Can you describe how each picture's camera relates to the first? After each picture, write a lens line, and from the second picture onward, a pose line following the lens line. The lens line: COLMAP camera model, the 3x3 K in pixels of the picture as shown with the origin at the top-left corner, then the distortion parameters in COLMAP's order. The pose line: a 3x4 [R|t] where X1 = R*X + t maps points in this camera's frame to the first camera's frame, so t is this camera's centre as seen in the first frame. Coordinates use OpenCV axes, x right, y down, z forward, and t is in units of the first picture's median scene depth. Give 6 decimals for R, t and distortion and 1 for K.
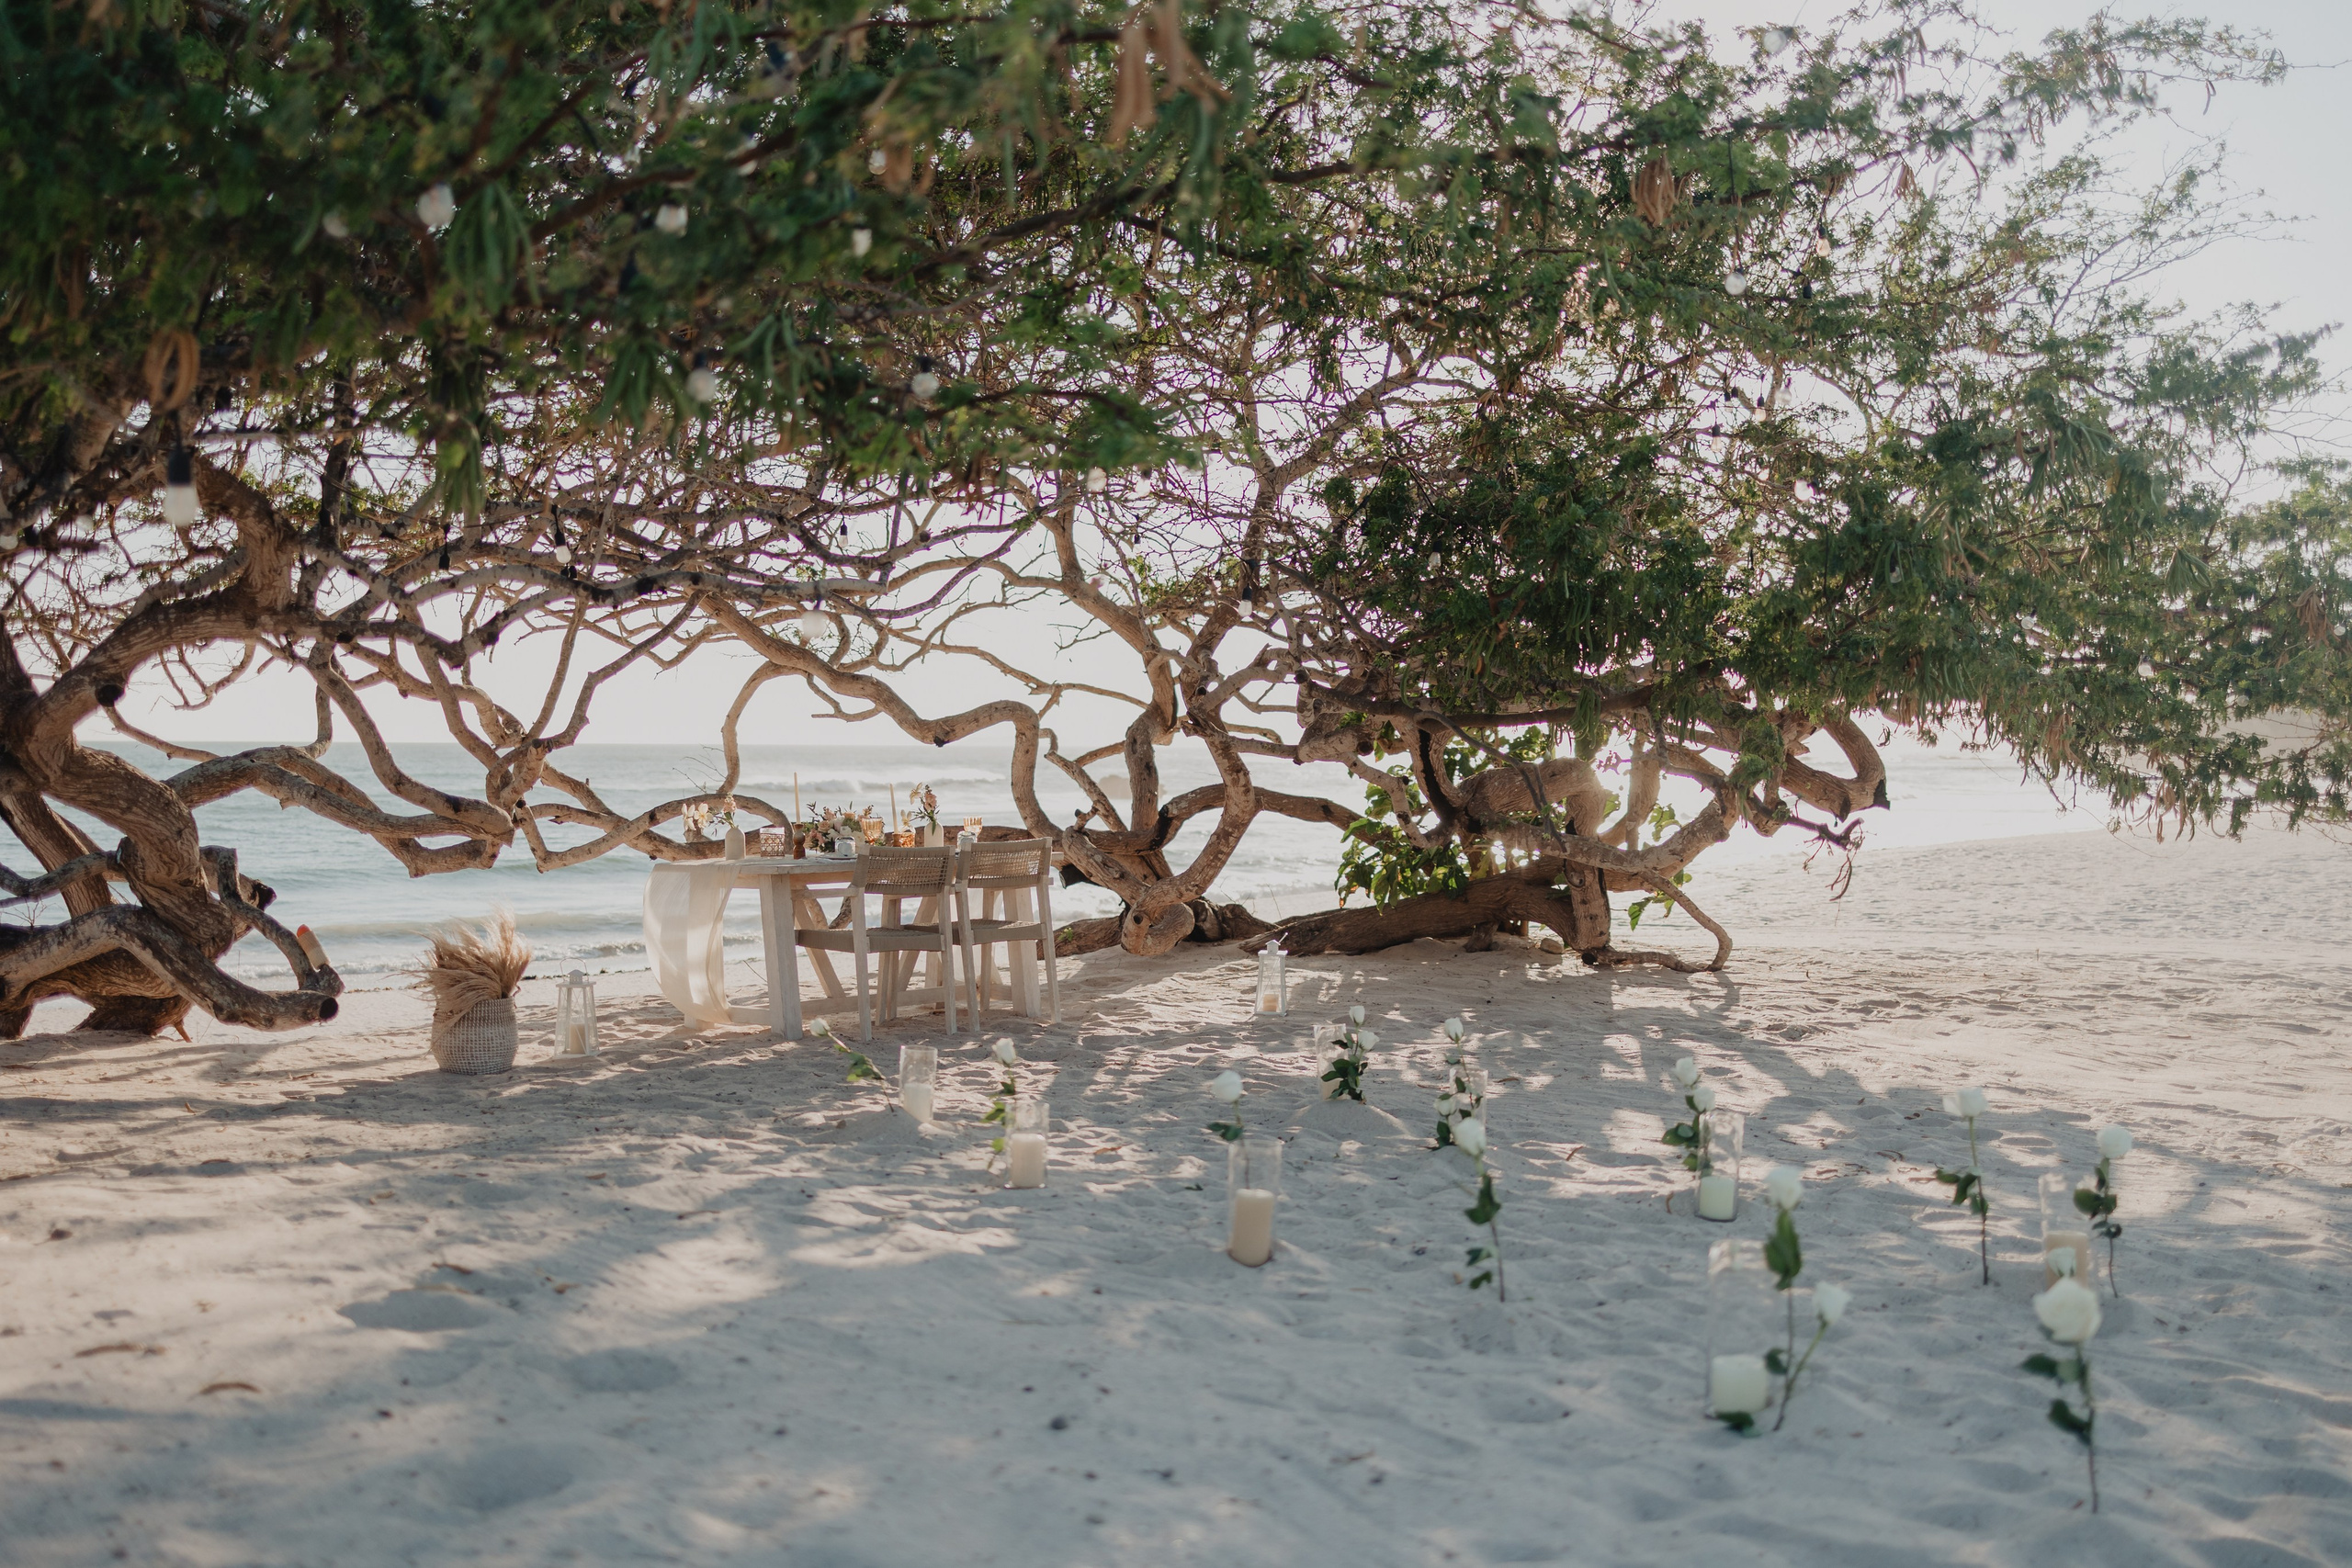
lens RADIAL K [[2433.3, 0, 1194.4], [0, 2433.3, 785.3], [0, 0, 1]] dist [0.015492, -0.005747]
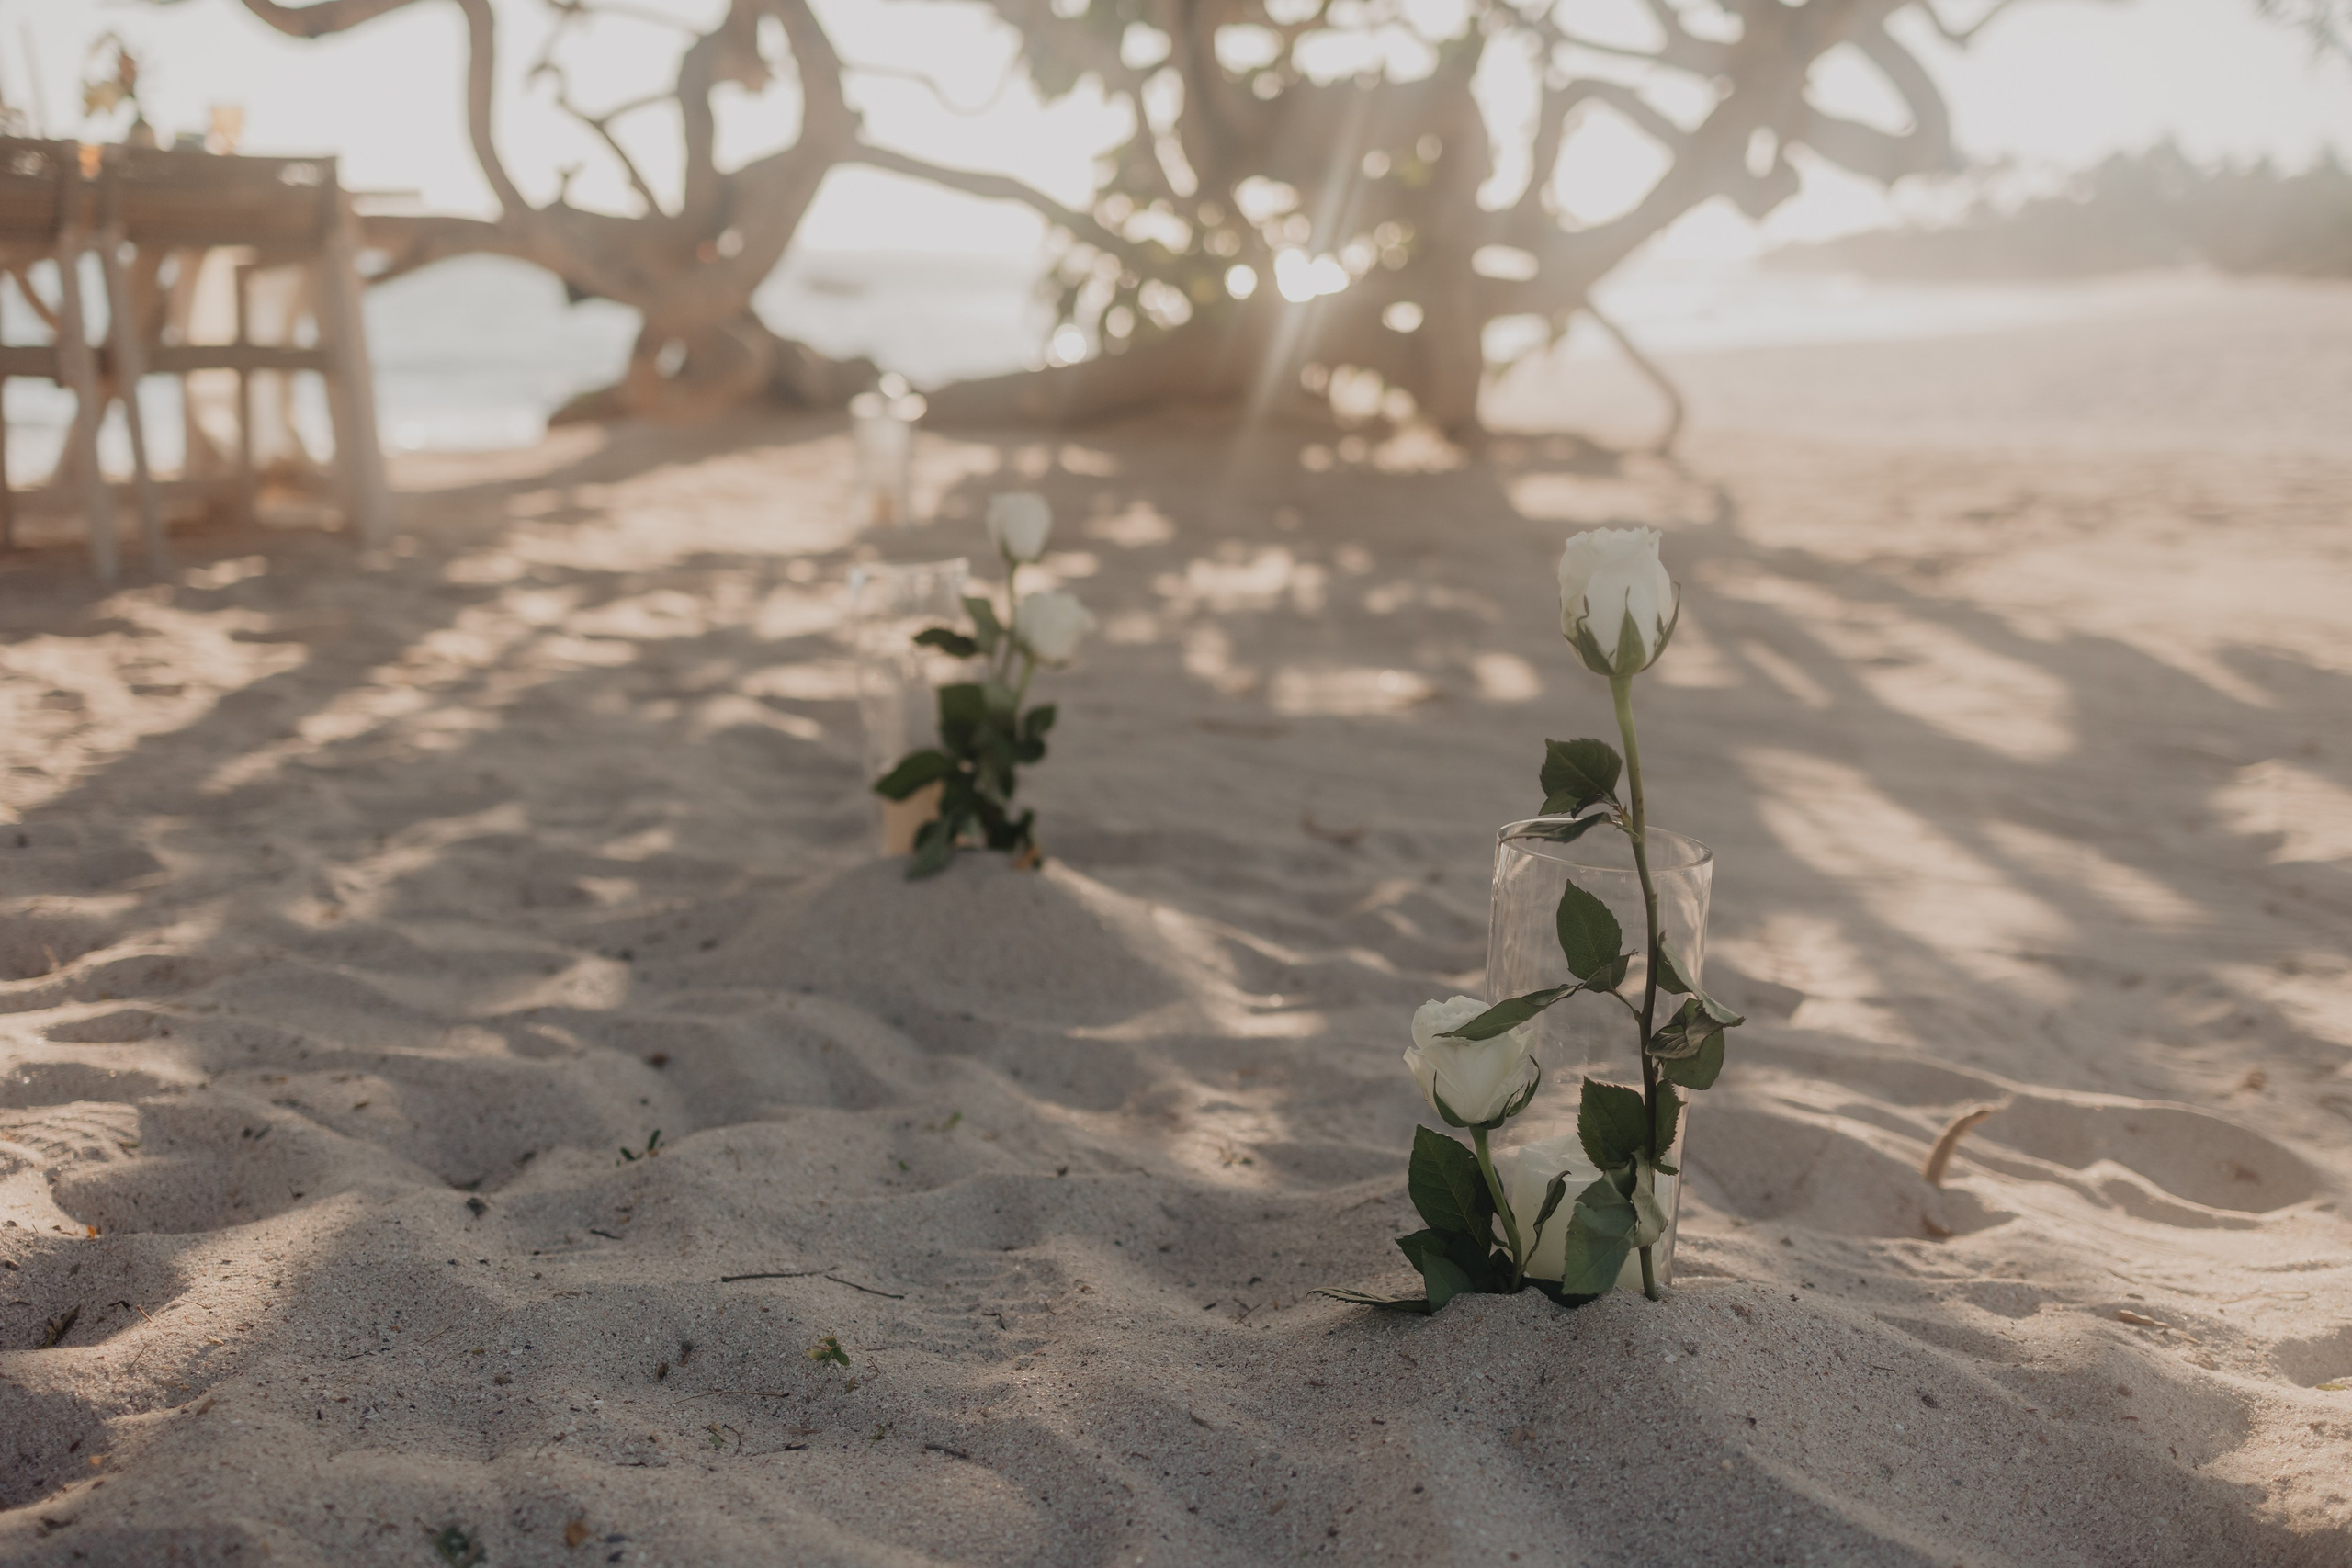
lens RADIAL K [[2433.3, 0, 1194.4], [0, 2433.3, 785.3], [0, 0, 1]] dist [0.015492, -0.005747]
pose [[0.993480, -0.019780, 0.112280, 0.032058], [-0.002410, 0.980972, 0.194134, 0.039336], [-0.113983, -0.193139, 0.974528, 0.414475]]
